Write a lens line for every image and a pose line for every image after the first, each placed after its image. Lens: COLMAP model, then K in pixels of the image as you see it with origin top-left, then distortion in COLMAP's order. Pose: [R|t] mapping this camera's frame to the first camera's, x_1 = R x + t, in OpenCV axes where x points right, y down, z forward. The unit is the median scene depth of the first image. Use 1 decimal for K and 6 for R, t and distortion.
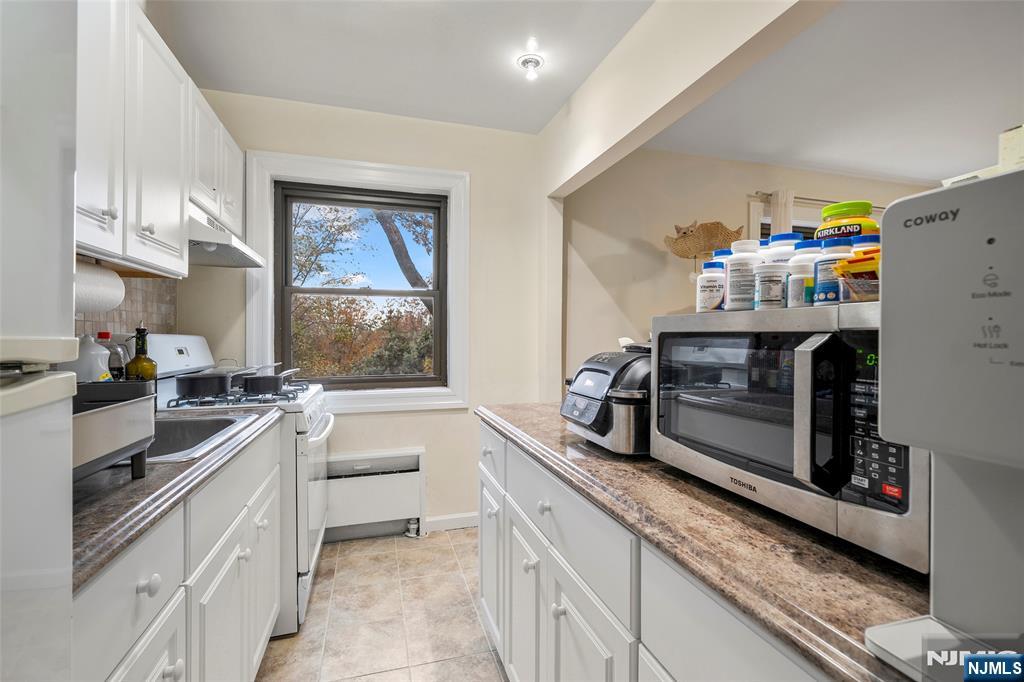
lens RADIAL K [[444.4, 0, 514.4], [0, 444.4, 341.8], [0, 0, 1]] dist [-0.001041, 0.000012]
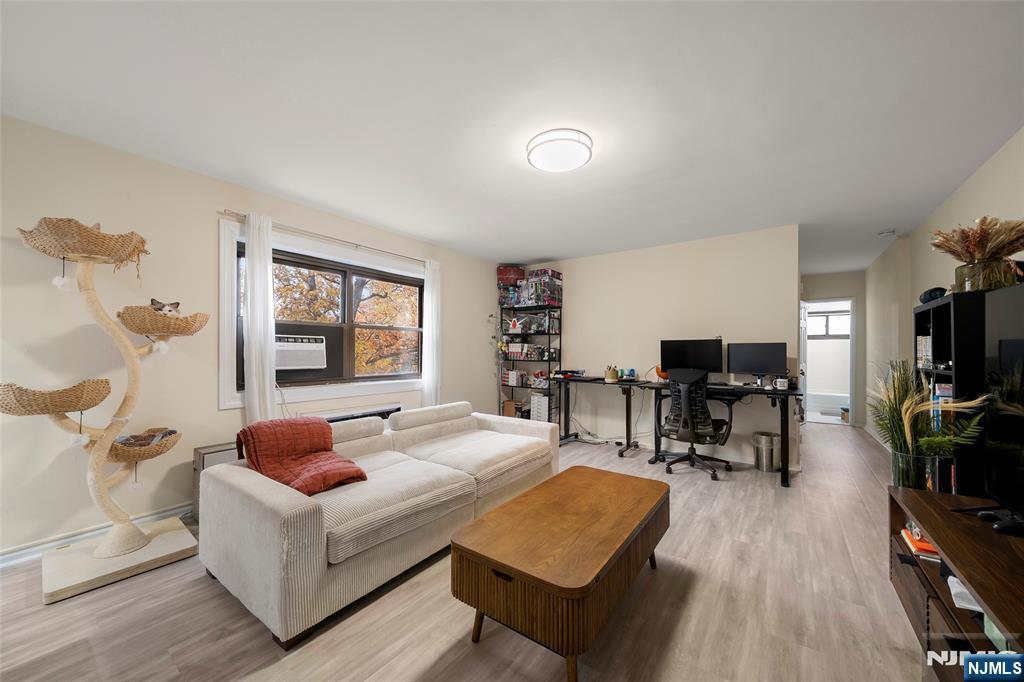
lens RADIAL K [[374.8, 0, 507.9], [0, 374.8, 353.6], [0, 0, 1]] dist [-0.000530, -0.000075]
pose [[0.804873, -0.008139, 0.593392, 0.751423], [0.010016, 0.999950, 0.000130, 0.000041], [-0.593363, 0.005839, 0.804914, -0.106720]]
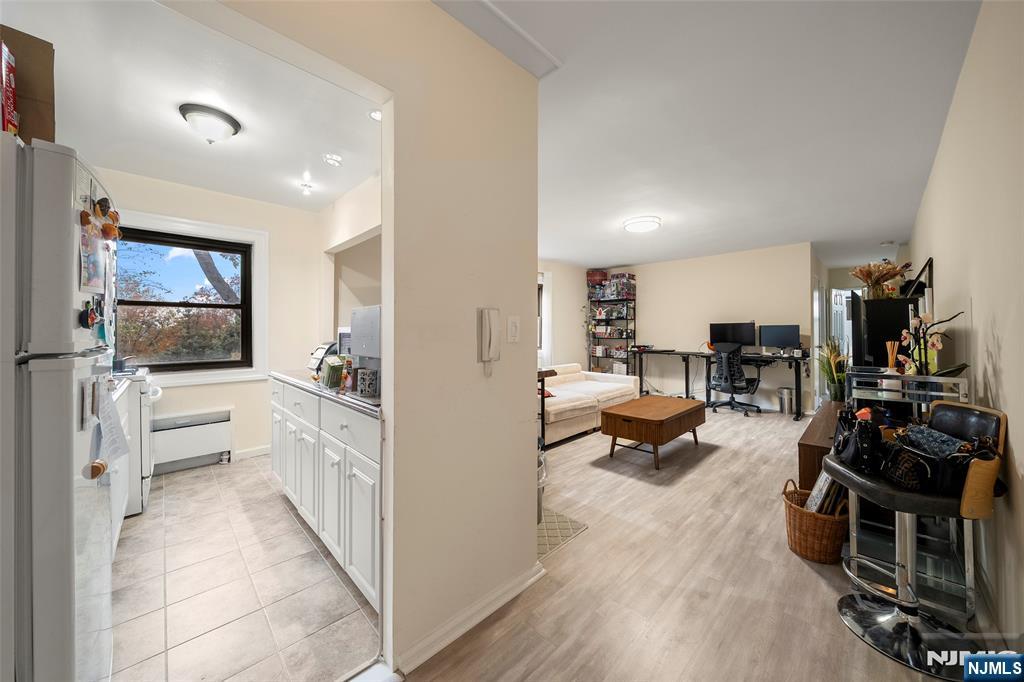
lens RADIAL K [[355.2, 0, 514.3], [0, 355.2, 329.0], [0, 0, 1]] dist [-0.002291, -0.000076]
pose [[0.887802, -0.005202, 0.460195, 0.110654], [0.014064, 0.999776, -0.015831, 0.000990], [-0.460010, 0.020527, 0.887676, -0.626794]]
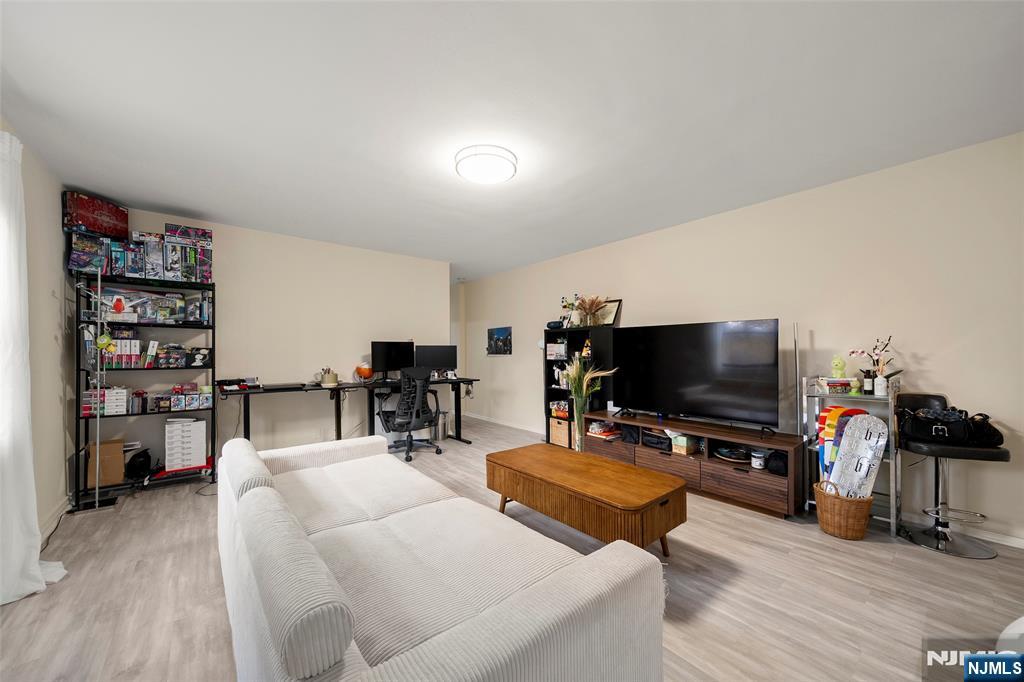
lens RADIAL K [[374.8, 0, 504.3], [0, 374.8, 346.4], [0, 0, 1]] dist [-0.000530, -0.000075]
pose [[-0.370383, 0.008813, 0.928837, 0.446763], [0.012839, 0.999908, -0.004368, -0.013588], [-0.928790, 0.010307, -0.370462, 0.940402]]
